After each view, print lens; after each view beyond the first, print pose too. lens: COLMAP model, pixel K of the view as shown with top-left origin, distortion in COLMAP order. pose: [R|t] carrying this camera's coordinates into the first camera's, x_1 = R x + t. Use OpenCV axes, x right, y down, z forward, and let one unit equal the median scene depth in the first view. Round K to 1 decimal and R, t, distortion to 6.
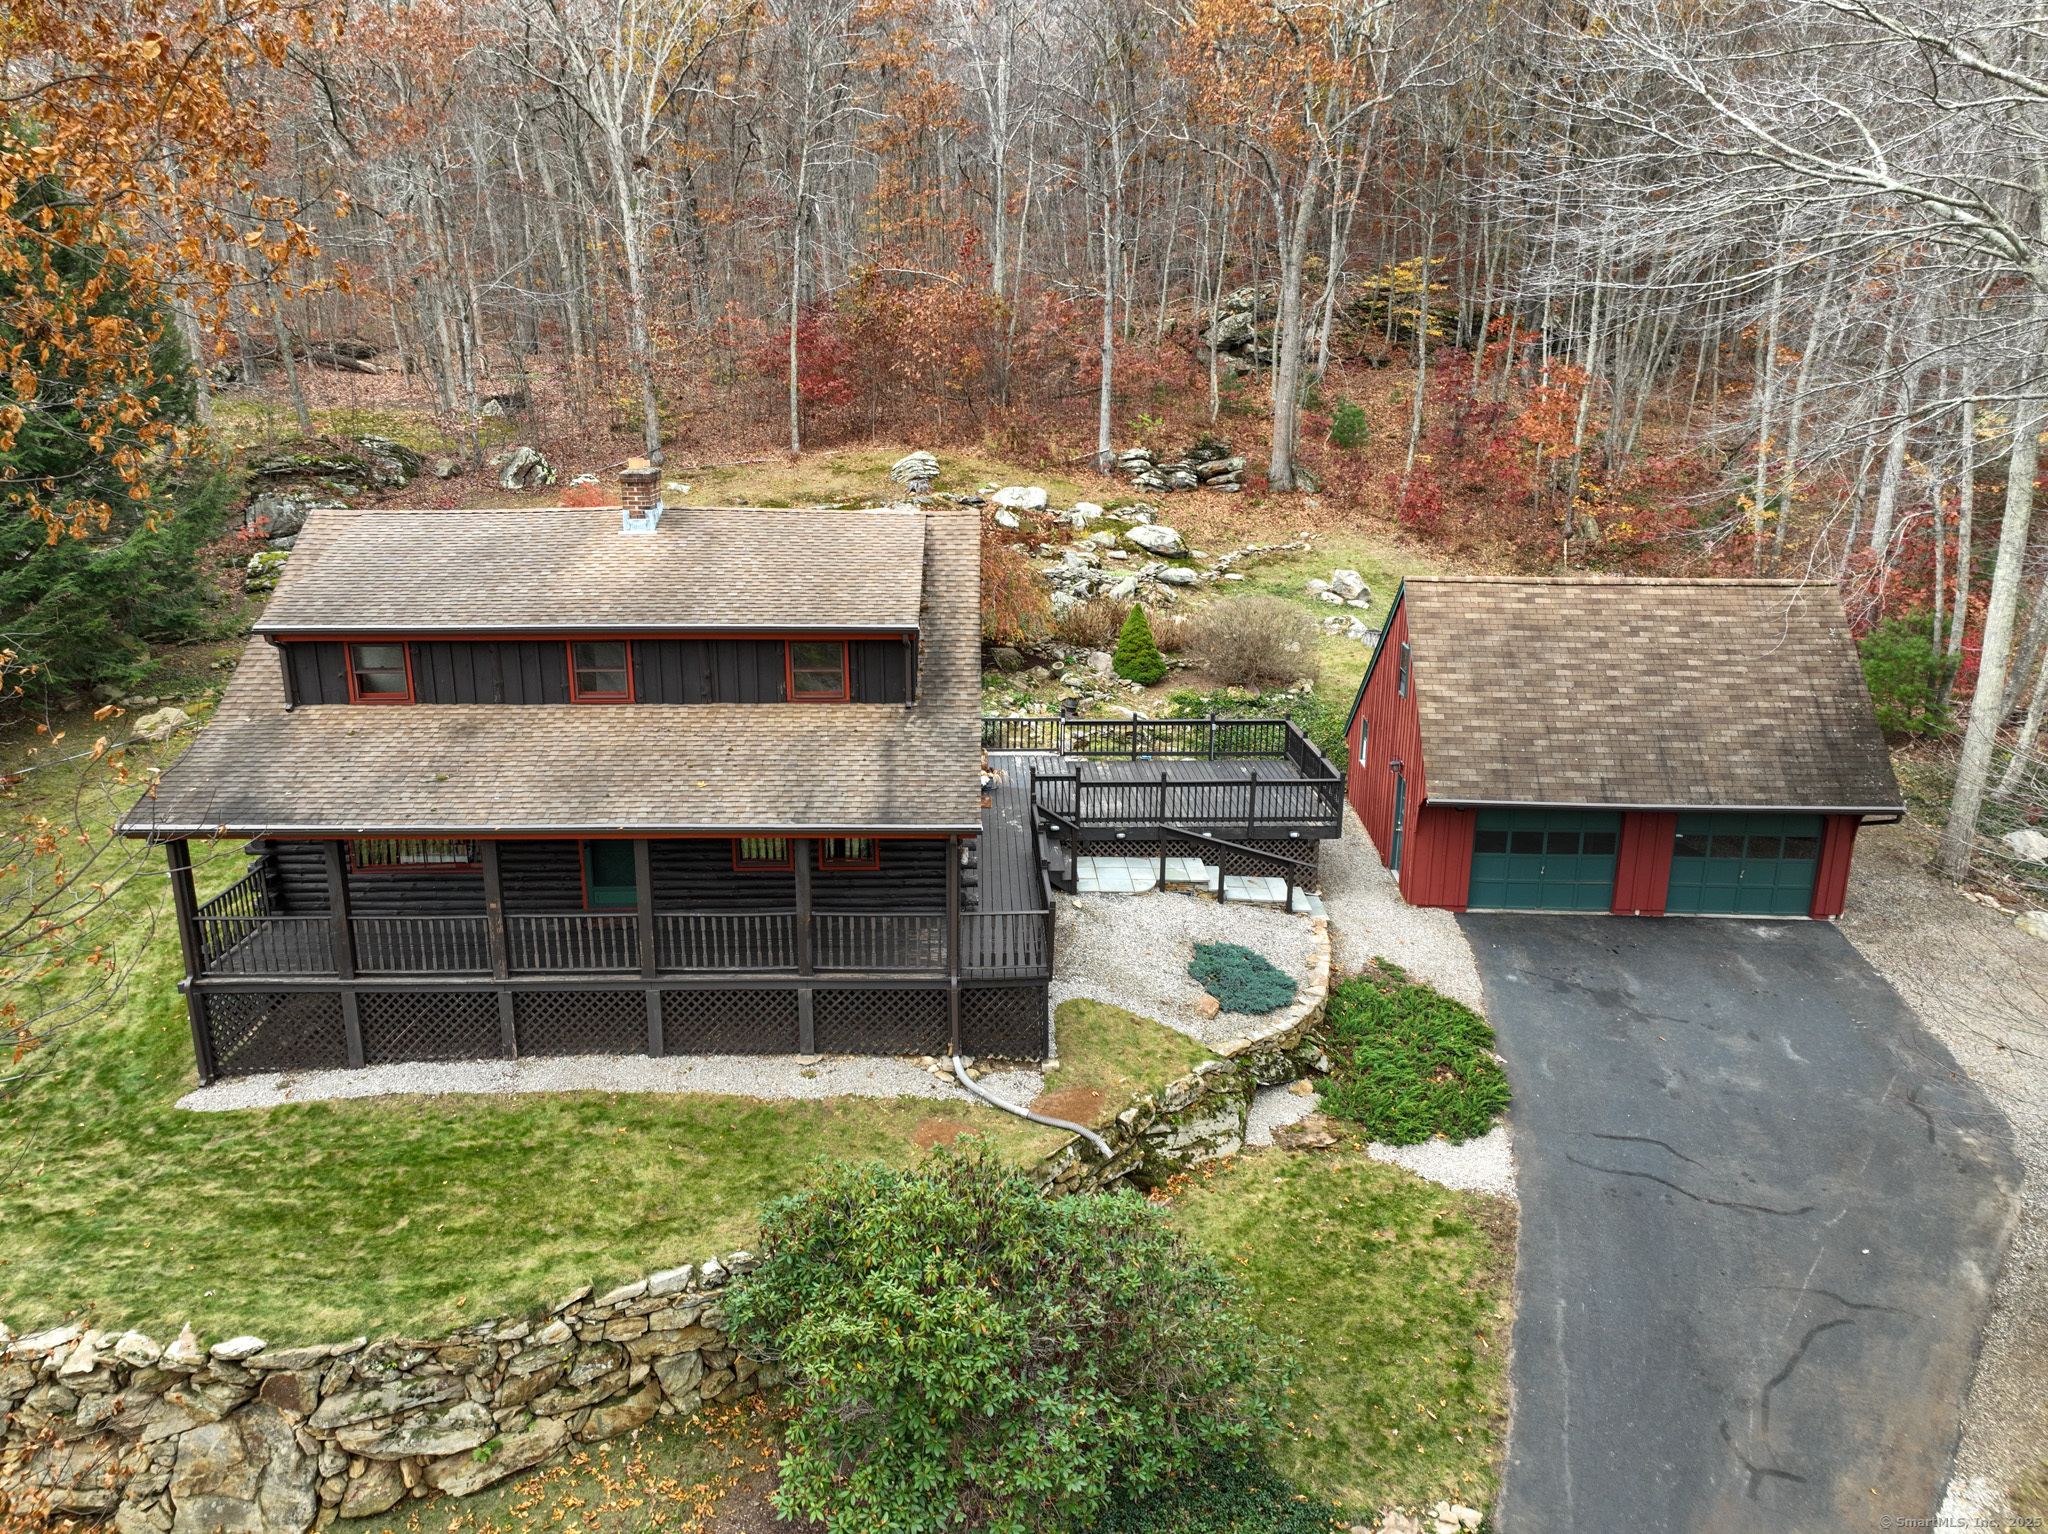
lens RADIAL K [[1439.0, 0, 1024.0], [0, 1439.0, 767.0], [0, 0, 1]] dist [0.006202, 0.004864]
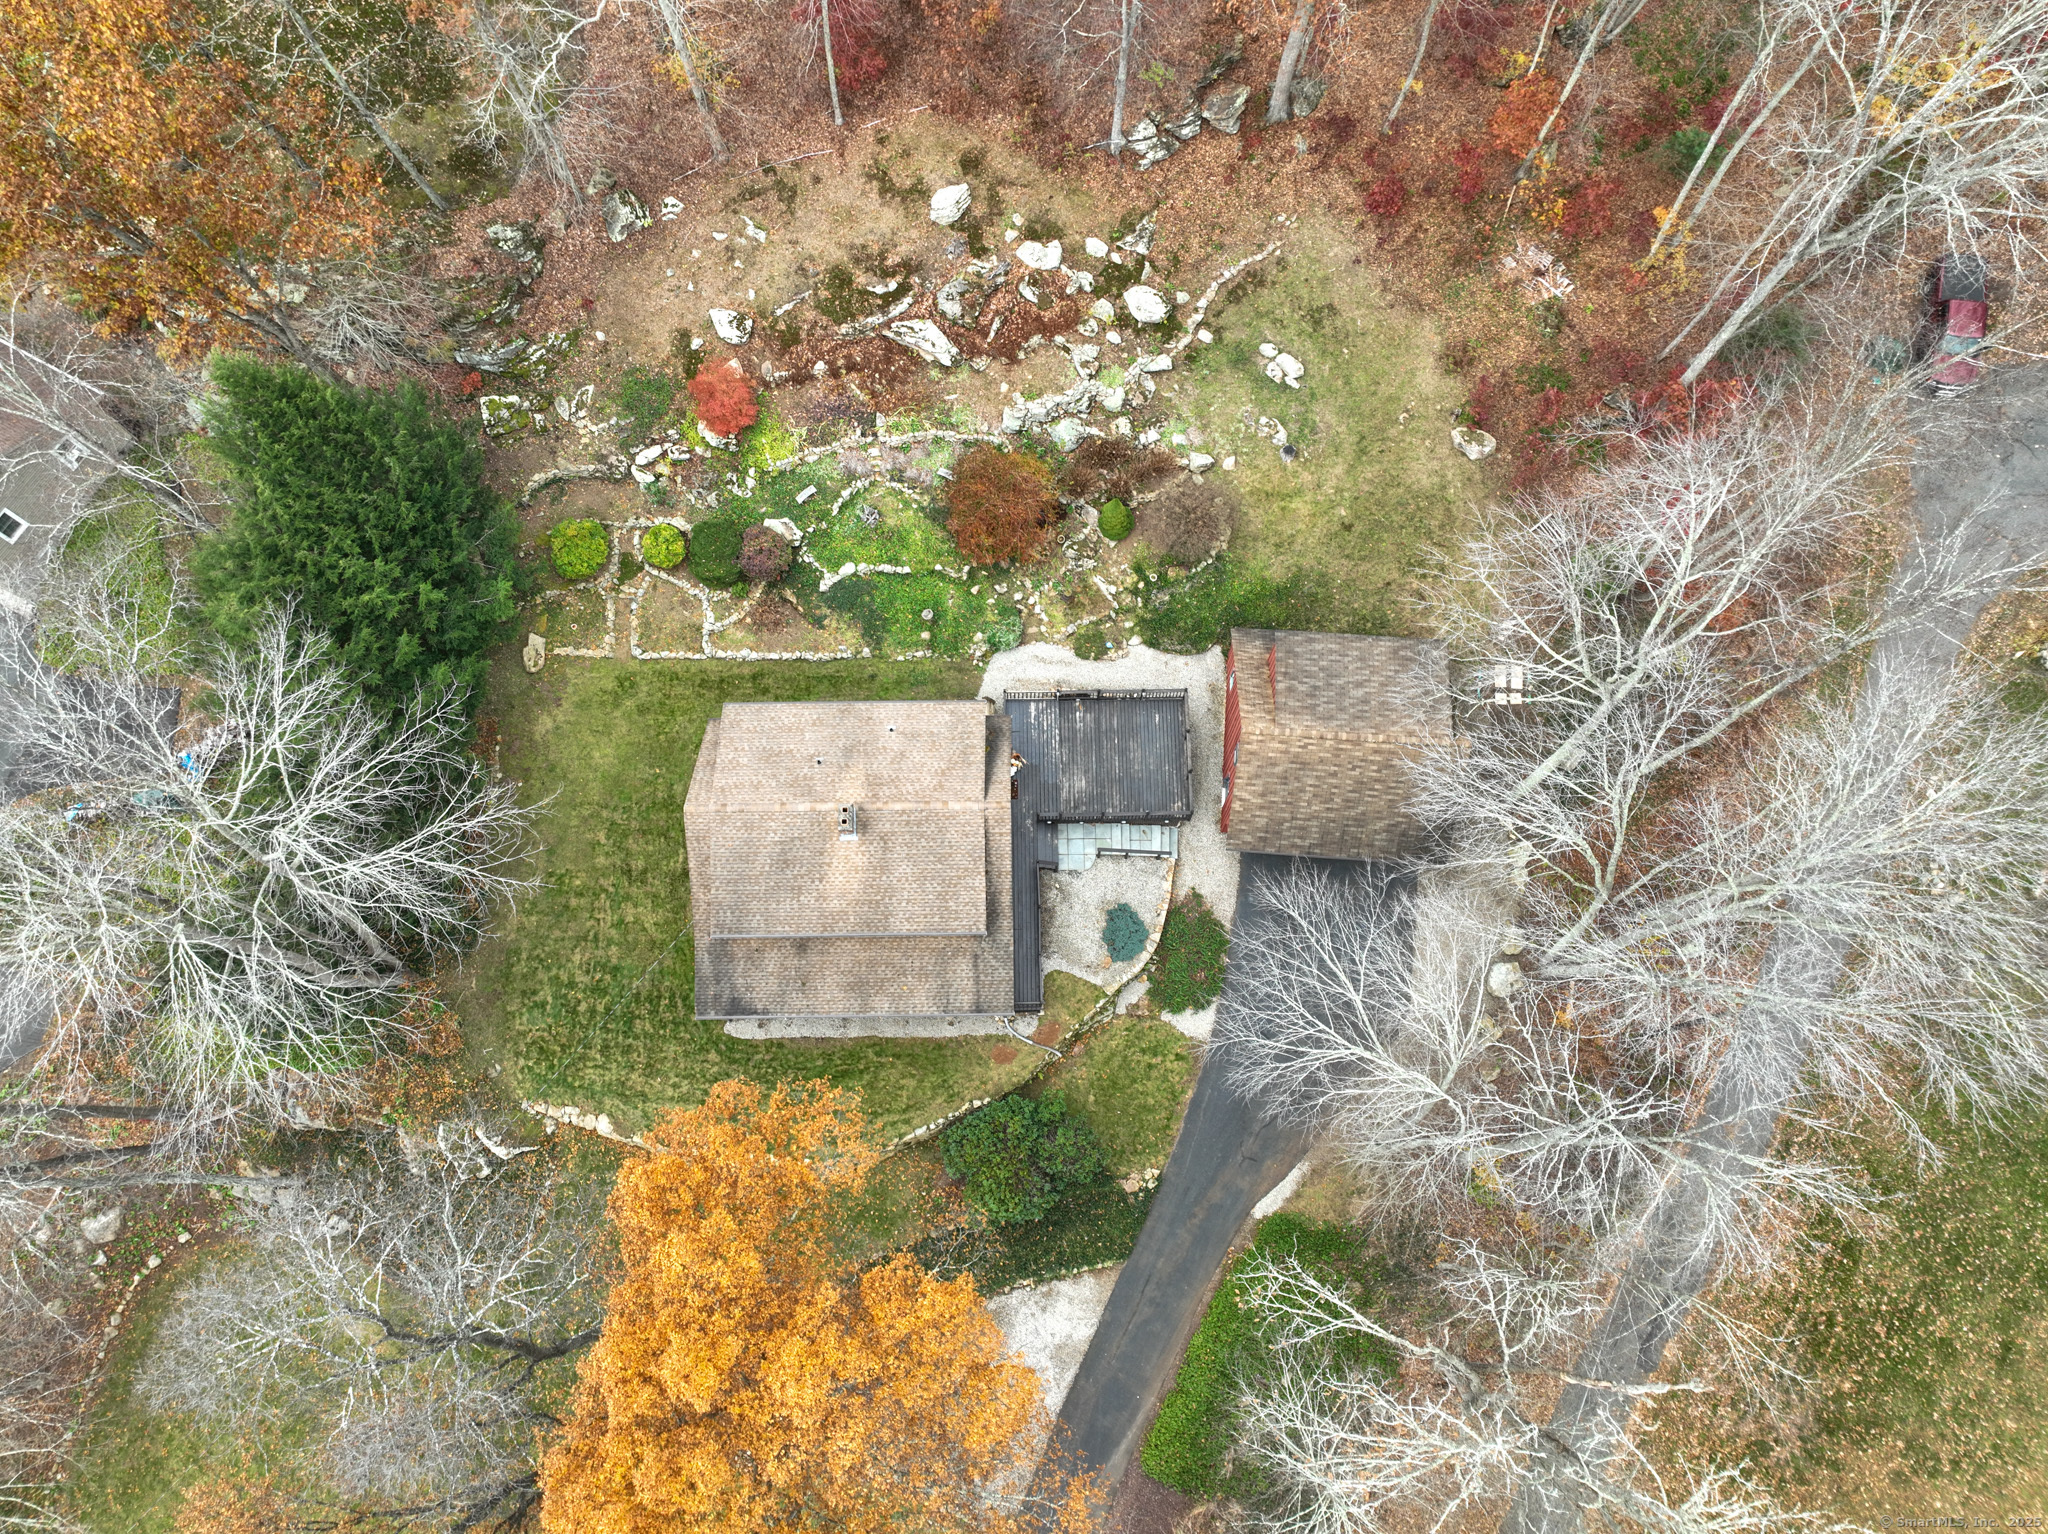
lens RADIAL K [[1439.0, 0, 1024.0], [0, 1439.0, 767.0], [0, 0, 1]] dist [0.006202, 0.004864]
pose [[0.999764, 0.013756, -0.016834, 0.013527], [0.006925, 0.532505, 0.846398, -1.219758], [0.020607, -0.846315, 0.532284, -0.016123]]
